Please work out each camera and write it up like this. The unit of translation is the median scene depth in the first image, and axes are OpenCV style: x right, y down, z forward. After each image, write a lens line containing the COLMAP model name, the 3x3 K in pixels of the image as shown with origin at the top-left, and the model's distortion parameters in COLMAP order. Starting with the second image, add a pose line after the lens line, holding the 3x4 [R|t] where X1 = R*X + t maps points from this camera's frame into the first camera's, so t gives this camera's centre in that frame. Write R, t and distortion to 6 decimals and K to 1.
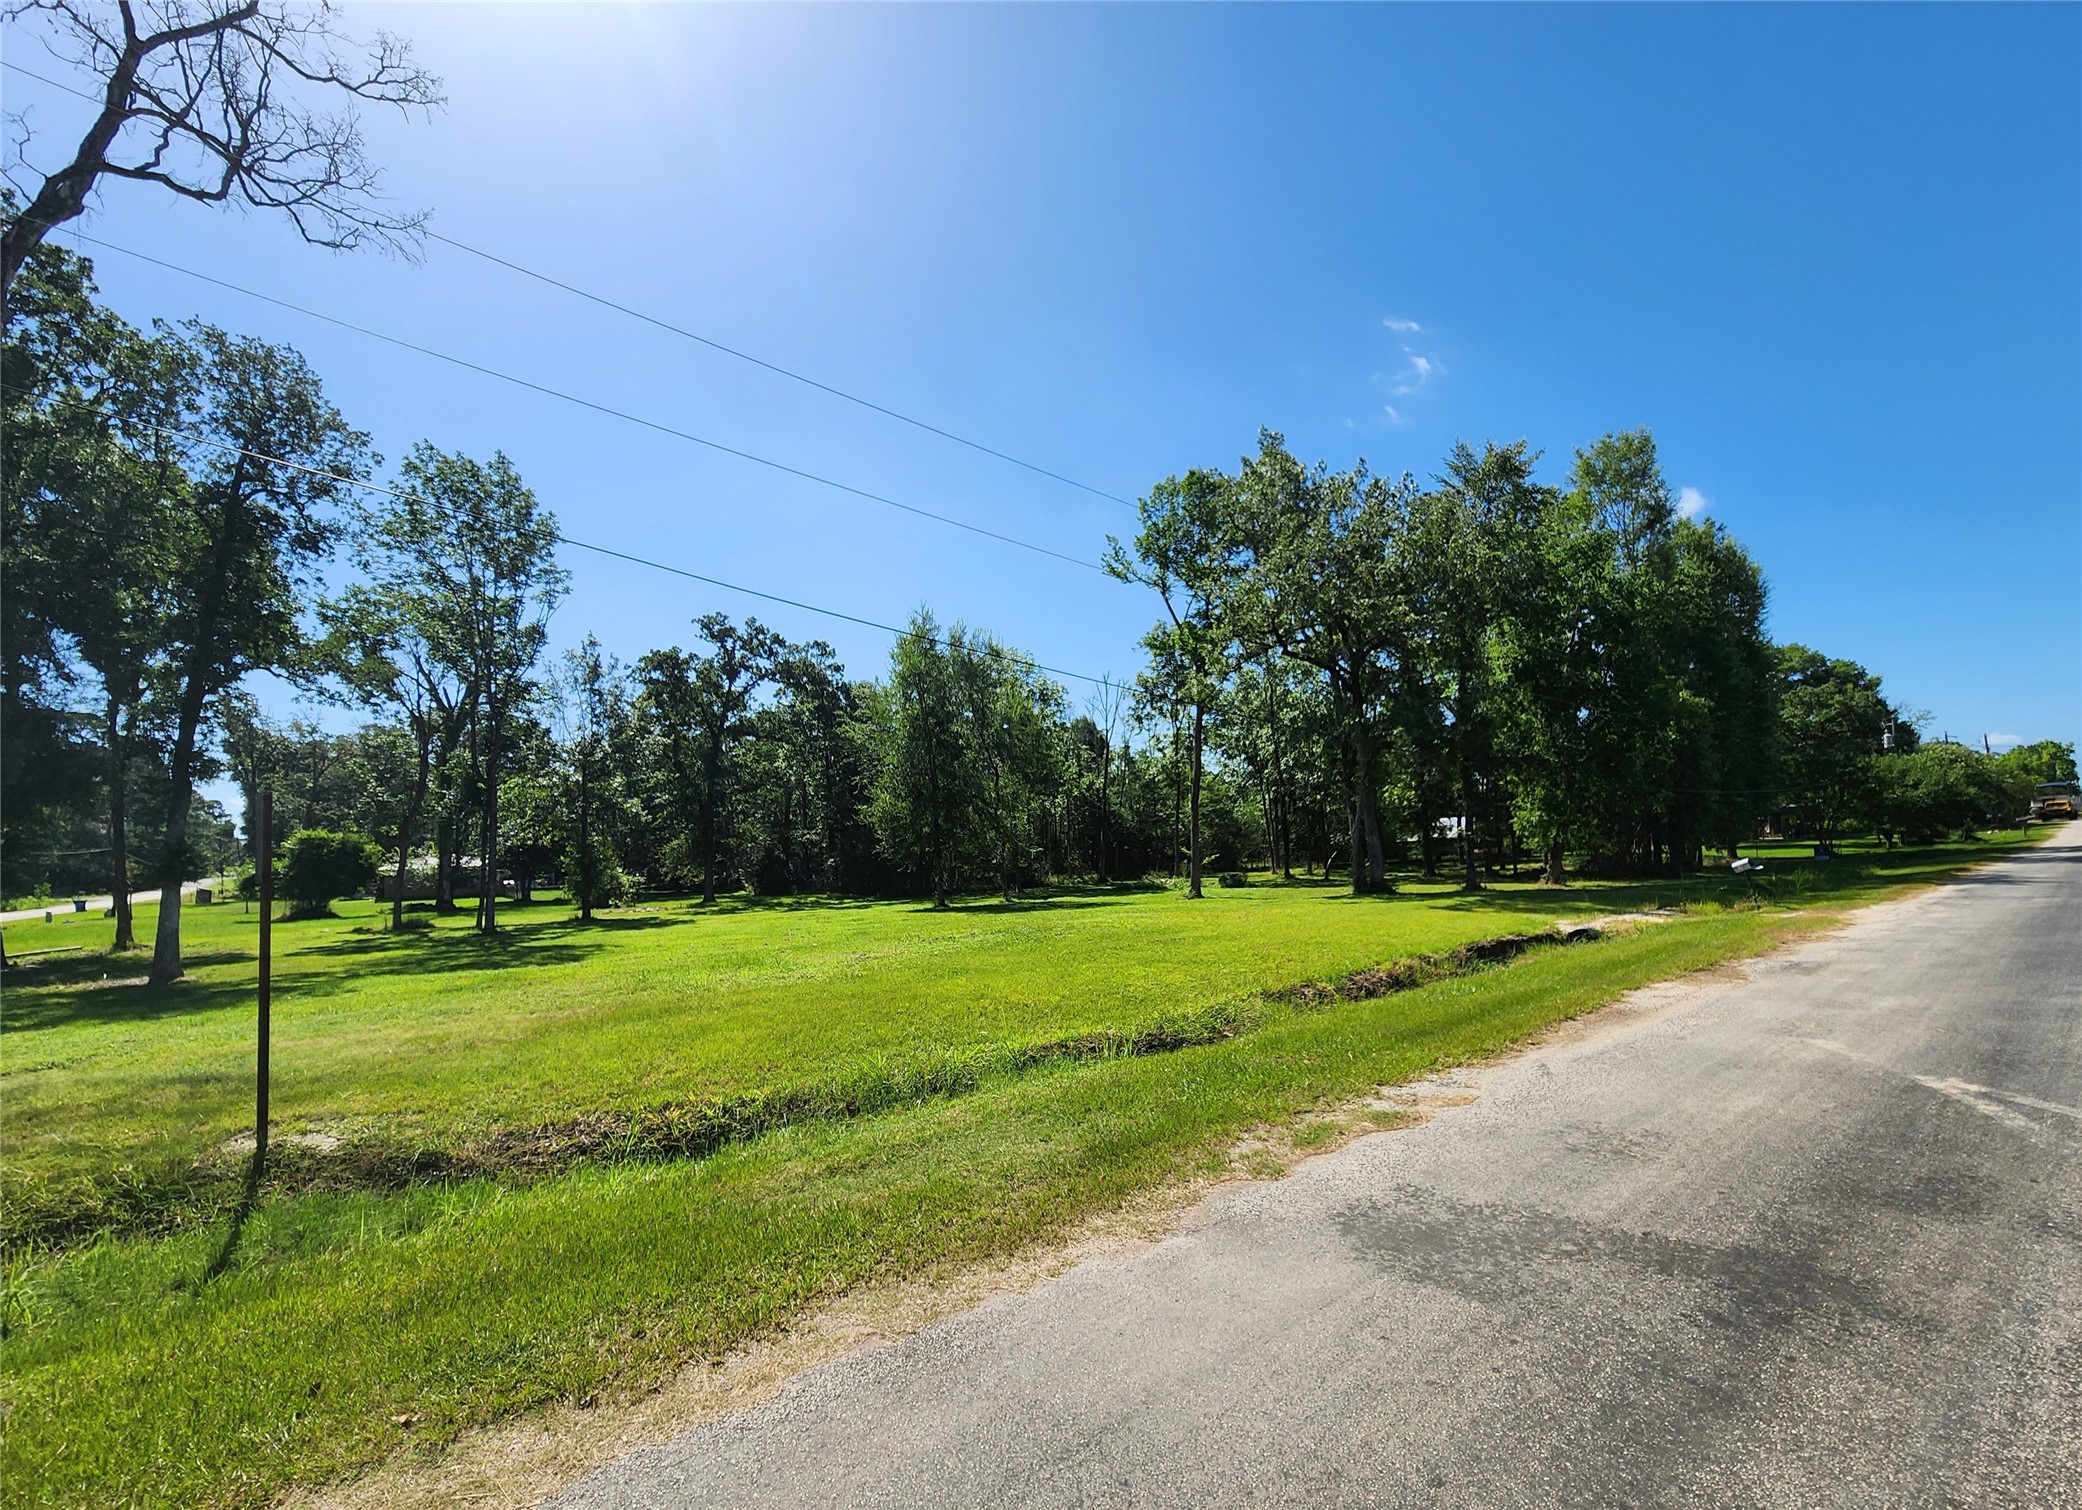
lens RADIAL K [[886.0, 0, 1110.8], [0, 886.0, 821.3], [0, 0, 1]] dist [-0.000668, 0.000020]
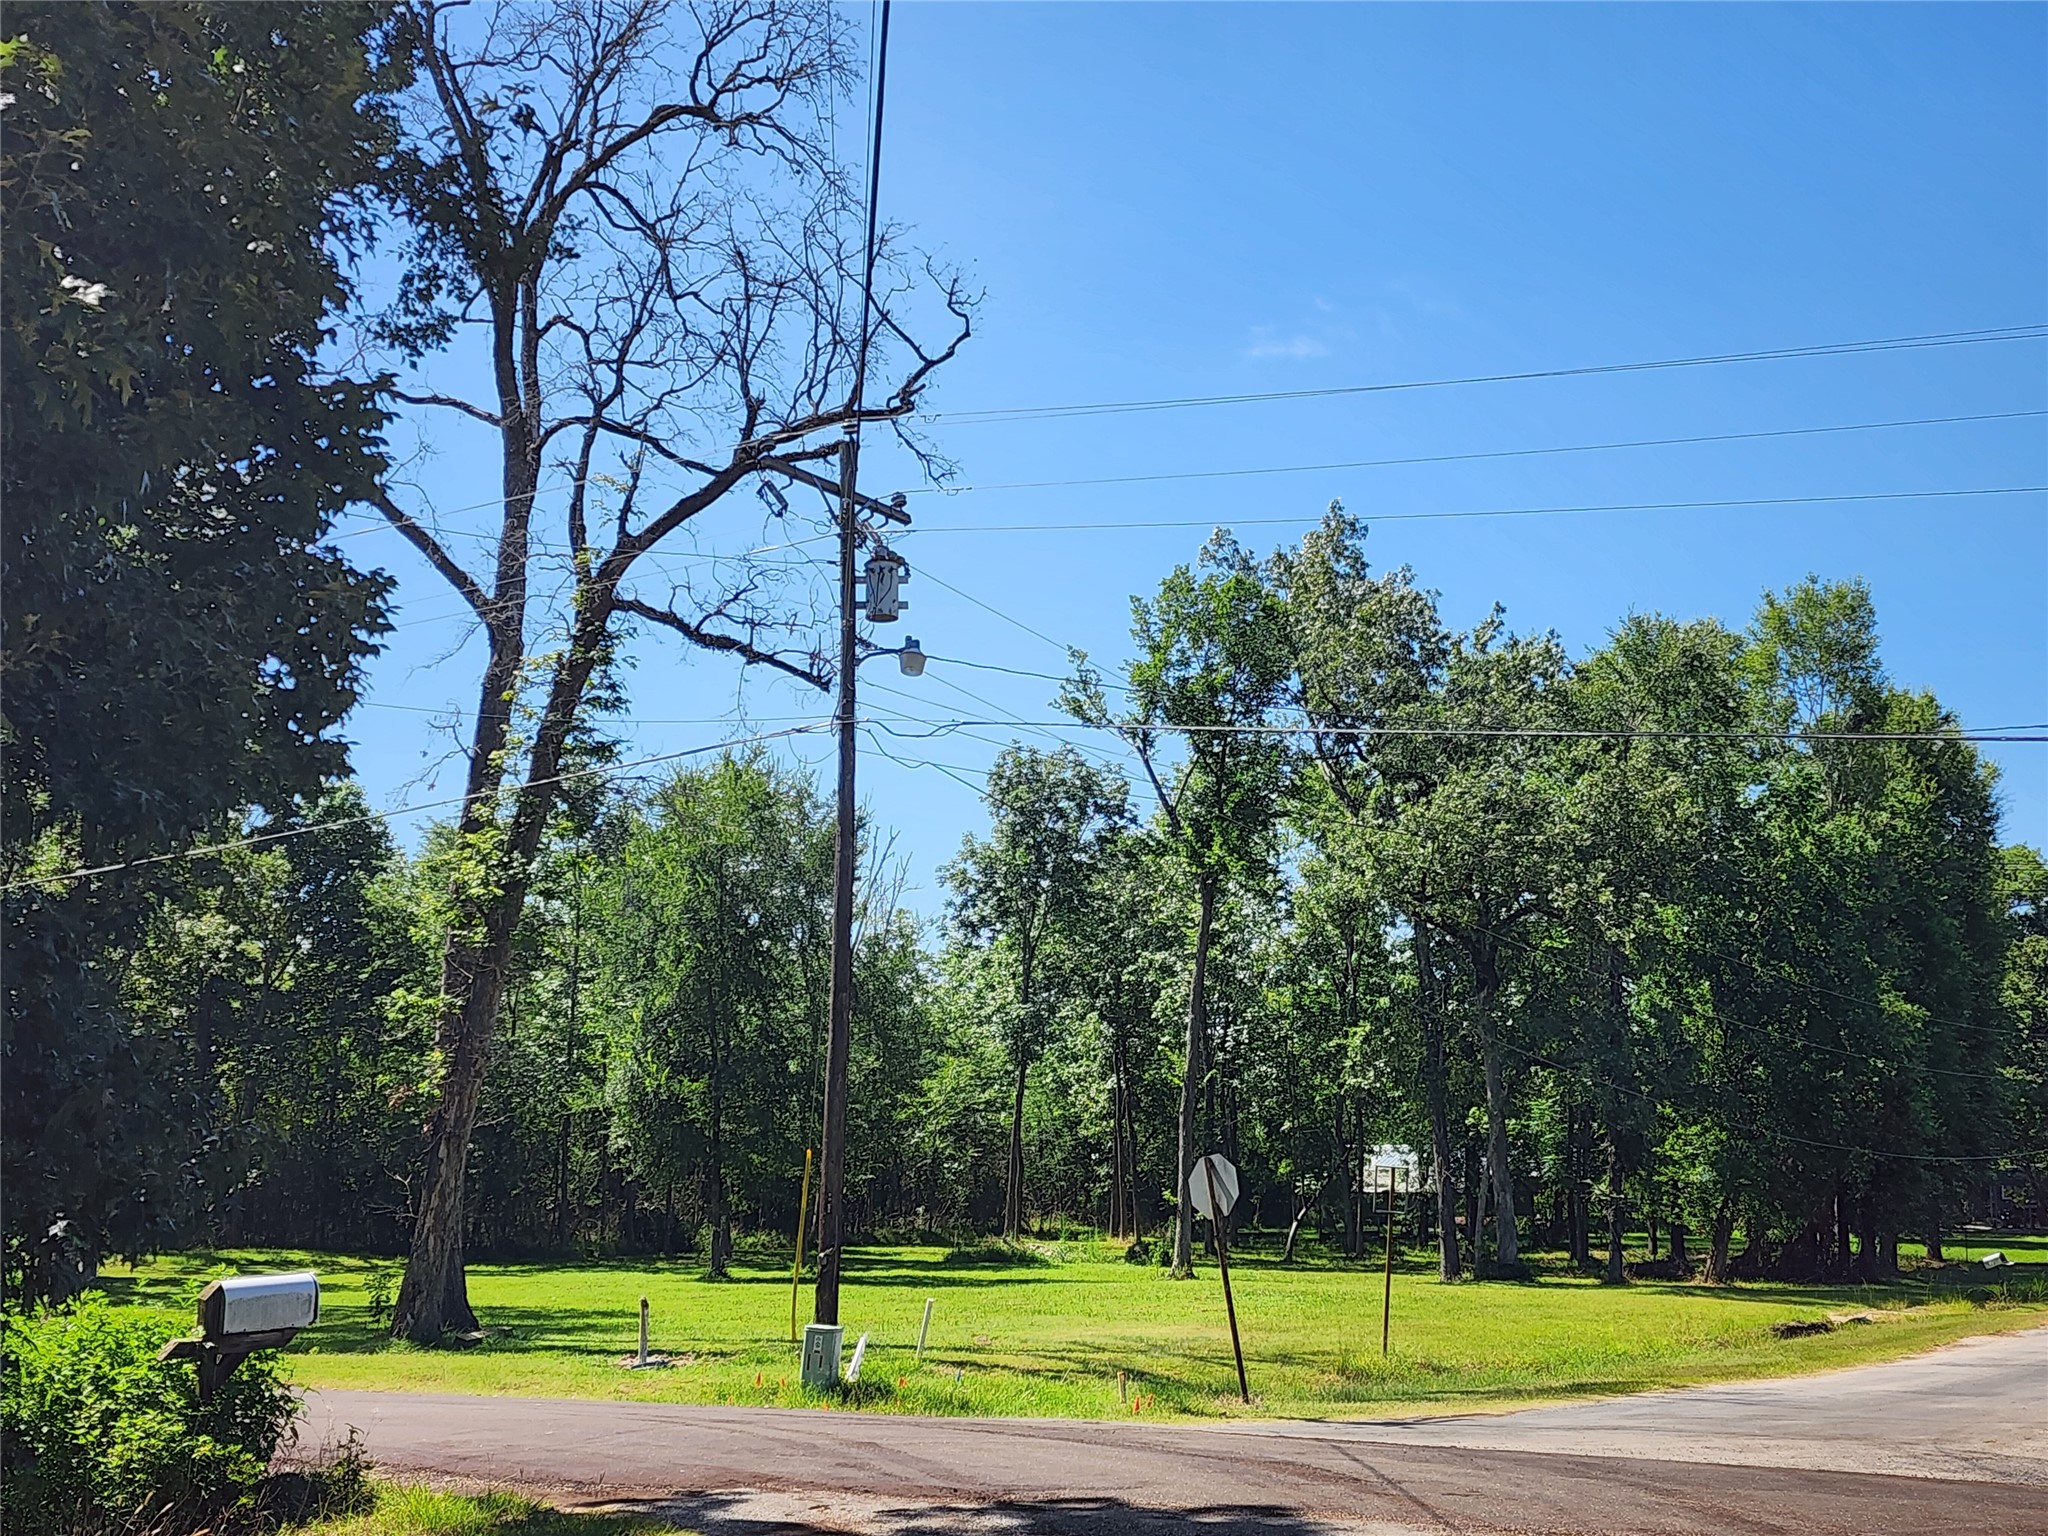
lens RADIAL K [[3007.3, 0, 1024.0], [0, 3007.3, 768.0], [0, 0, 1]] dist [0.067934, -0.158841]
pose [[0.935763, 0.104077, 0.336921, -0.591245], [-0.069930, 0.991247, -0.111980, -0.015161], [-0.345626, 0.081226, 0.934850, -0.717009]]
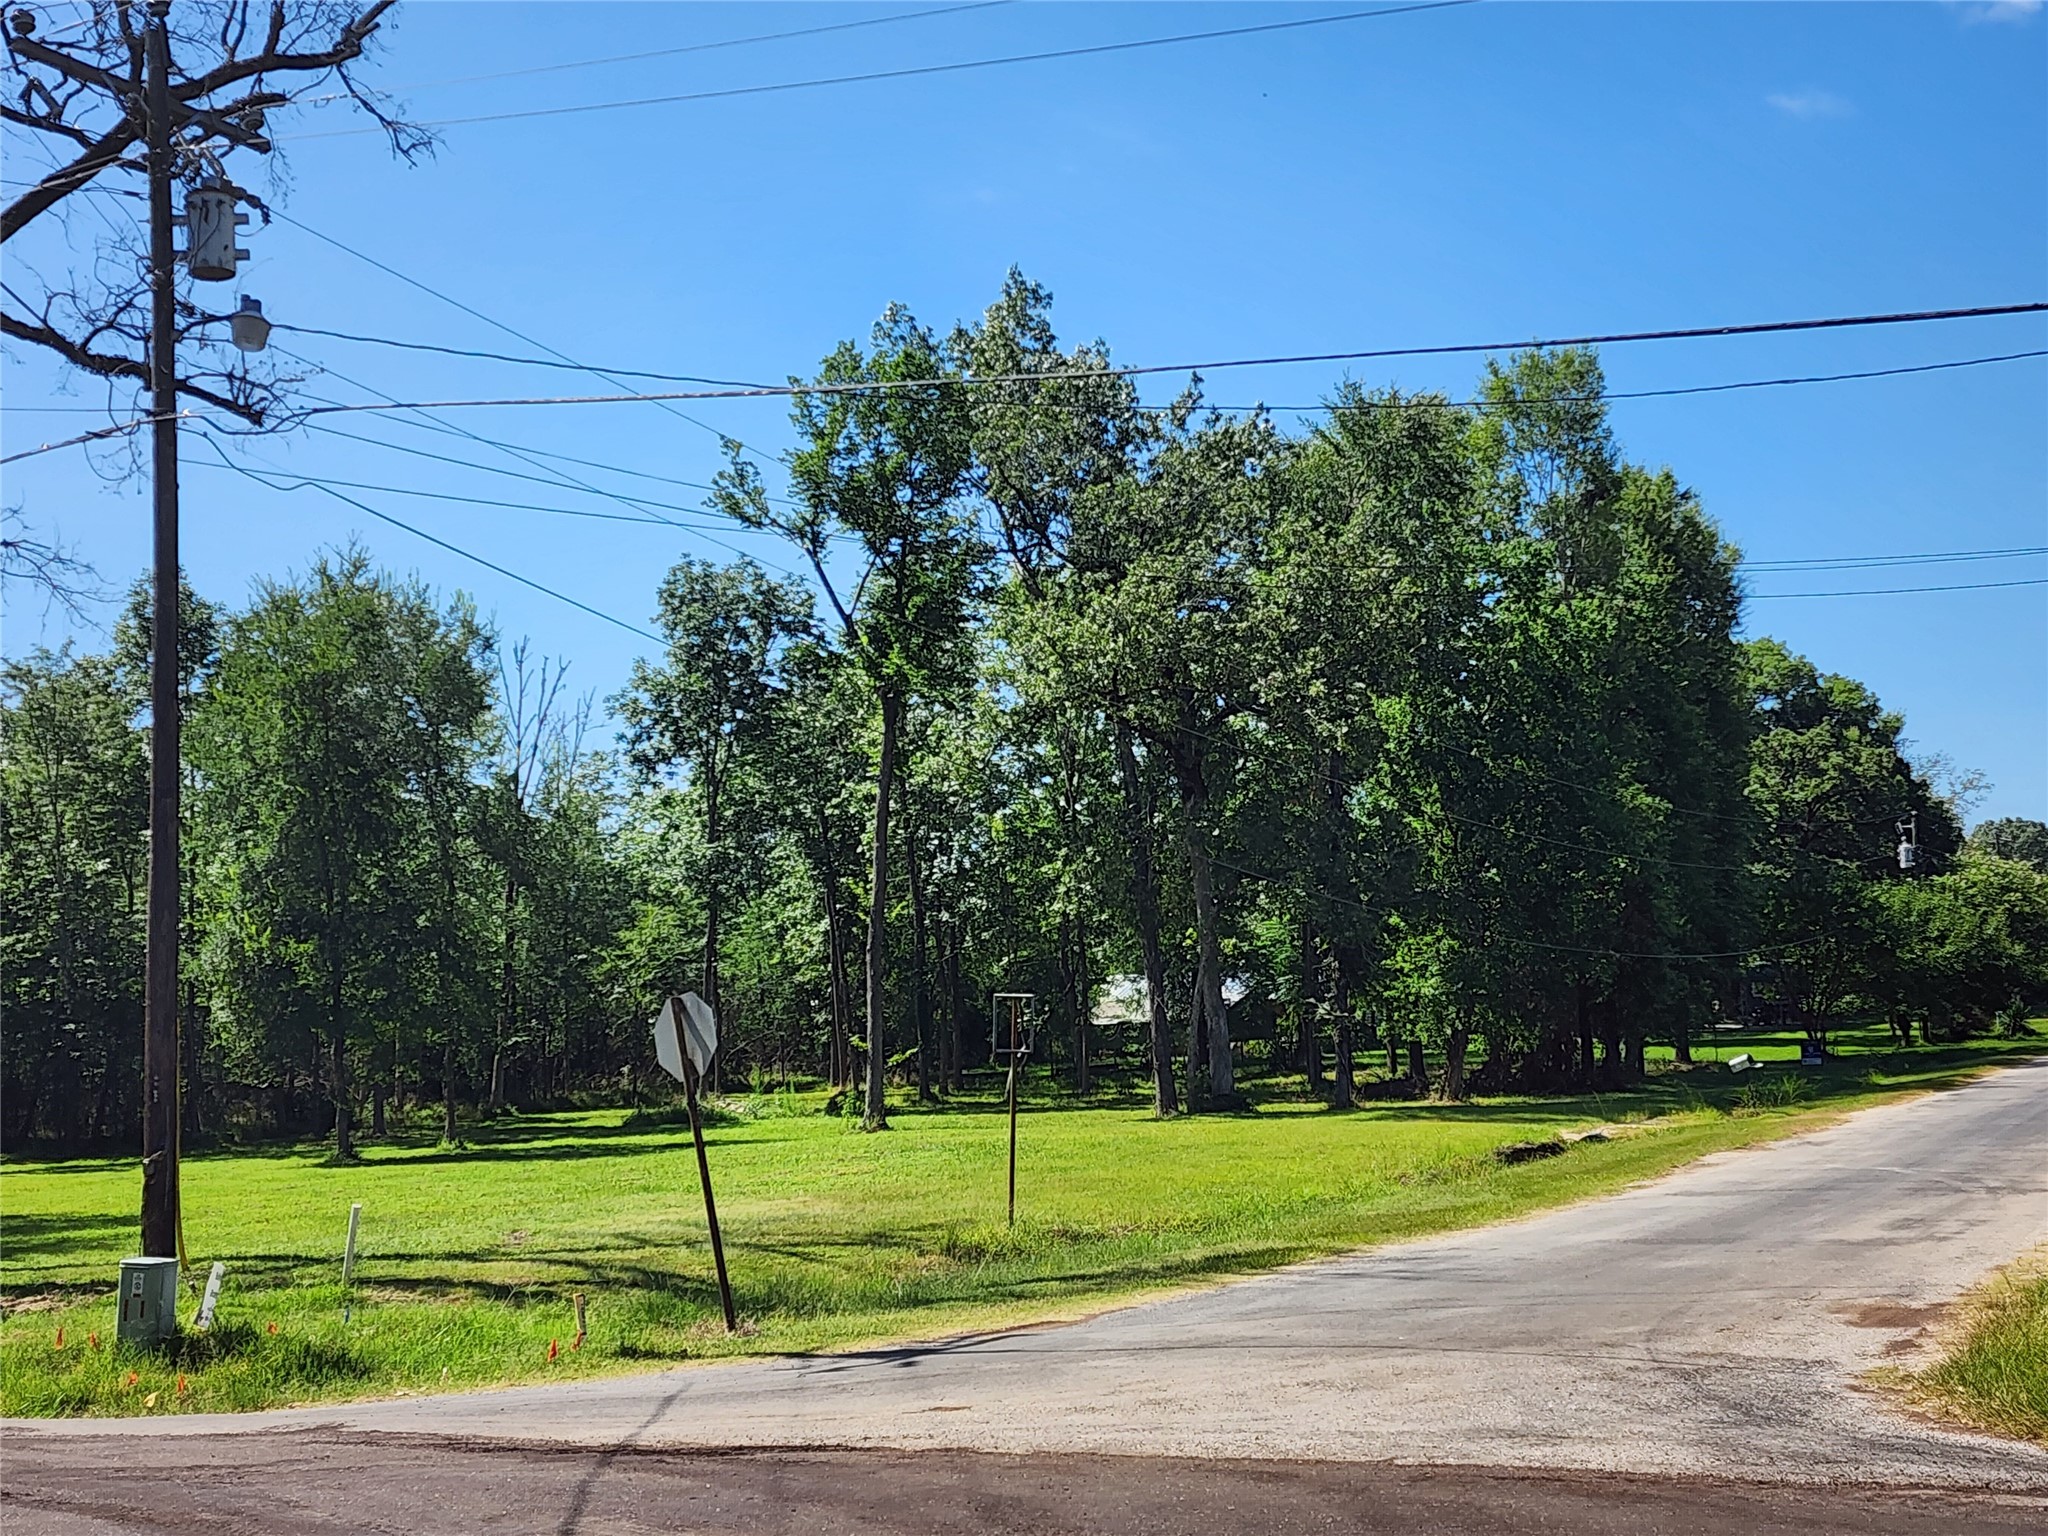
lens RADIAL K [[2903.3, 0, 1119.5], [0, 2903.3, 887.4], [0, 0, 1]] dist [0.226780, -0.581693]
pose [[0.899859, 0.028545, 0.435245, -0.455039], [-0.018621, 0.999461, -0.027048, -0.012957], [-0.435782, 0.016235, 0.899906, -0.548036]]
